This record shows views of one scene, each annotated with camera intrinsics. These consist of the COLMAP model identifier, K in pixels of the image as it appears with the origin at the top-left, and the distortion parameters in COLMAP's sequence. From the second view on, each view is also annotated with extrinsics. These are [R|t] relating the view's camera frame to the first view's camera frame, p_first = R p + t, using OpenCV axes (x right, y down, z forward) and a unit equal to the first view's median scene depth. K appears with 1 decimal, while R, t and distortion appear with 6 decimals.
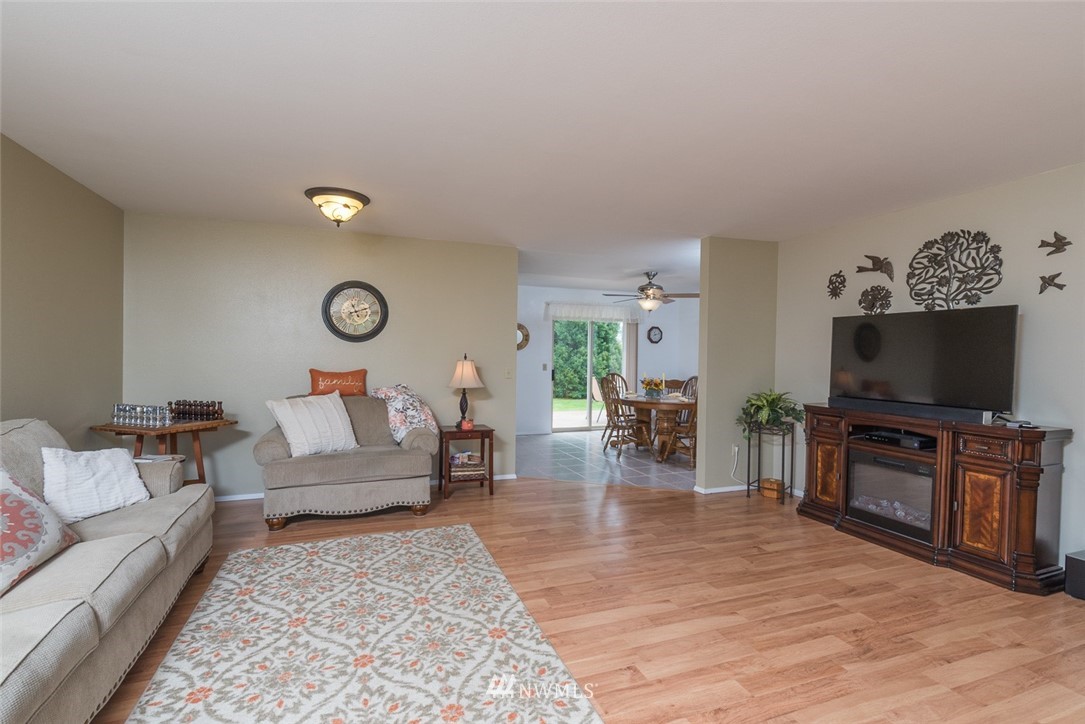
lens RADIAL K [[469.5, 0, 536.9], [0, 469.5, 365.4], [0, 0, 1]] dist [0.001440, -0.000792]
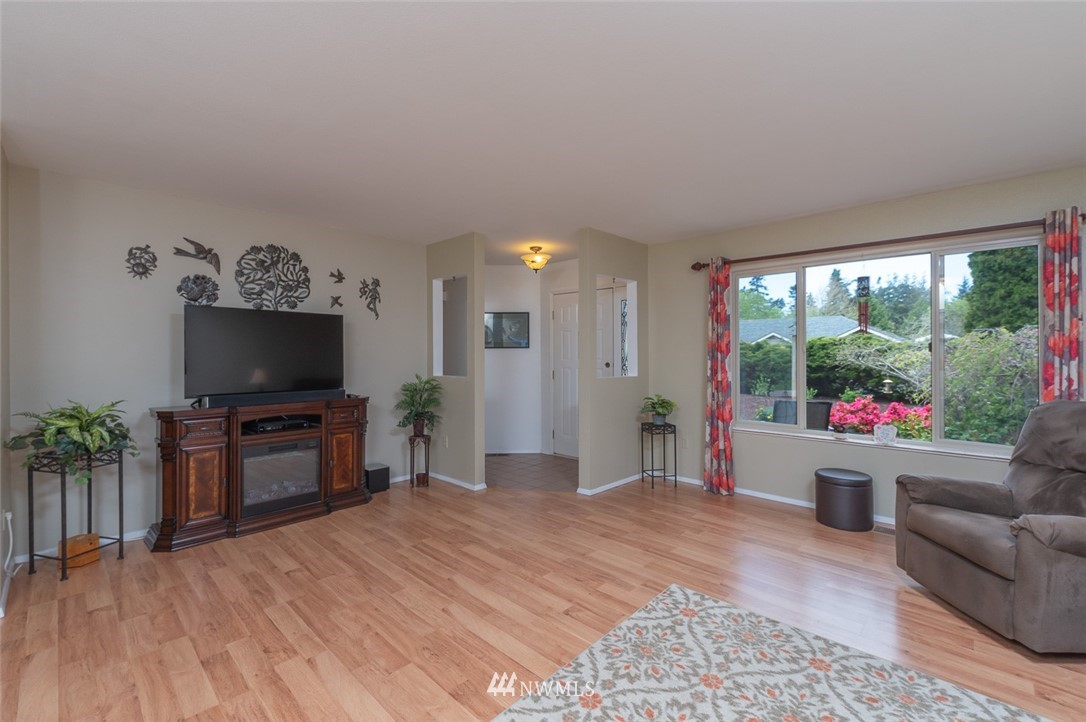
lens RADIAL K [[470.0, 0, 546.2], [0, 470.0, 361.6], [0, 0, 1]] dist [0.001440, -0.000792]
pose [[-0.444647, -0.028647, 0.895248, -0.526149], [0.011086, 0.999236, 0.037480, -0.029200], [-0.895637, 0.026590, -0.443990, 0.982816]]
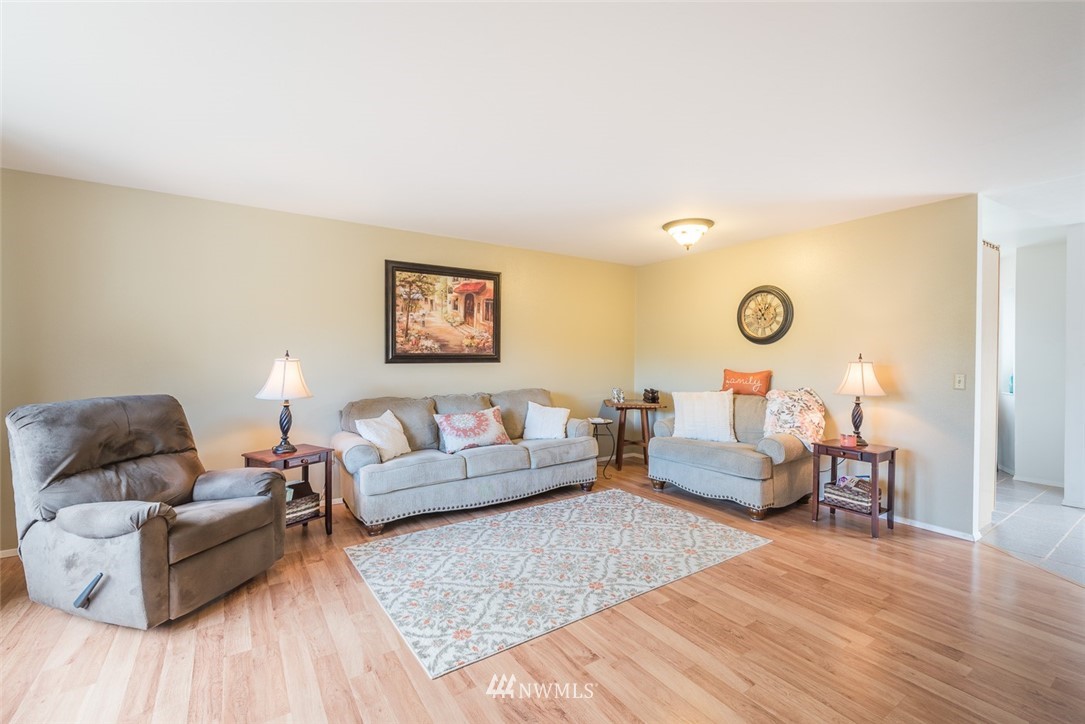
lens RADIAL K [[469.5, 0, 542.4], [0, 469.5, 356.8], [0, 0, 1]] dist [0.001440, -0.000792]
pose [[0.235962, -0.015648, -0.971636, 0.741830], [-0.016639, 0.999659, -0.020140, 0.006839], [0.971620, 0.020919, 0.235621, 0.397175]]
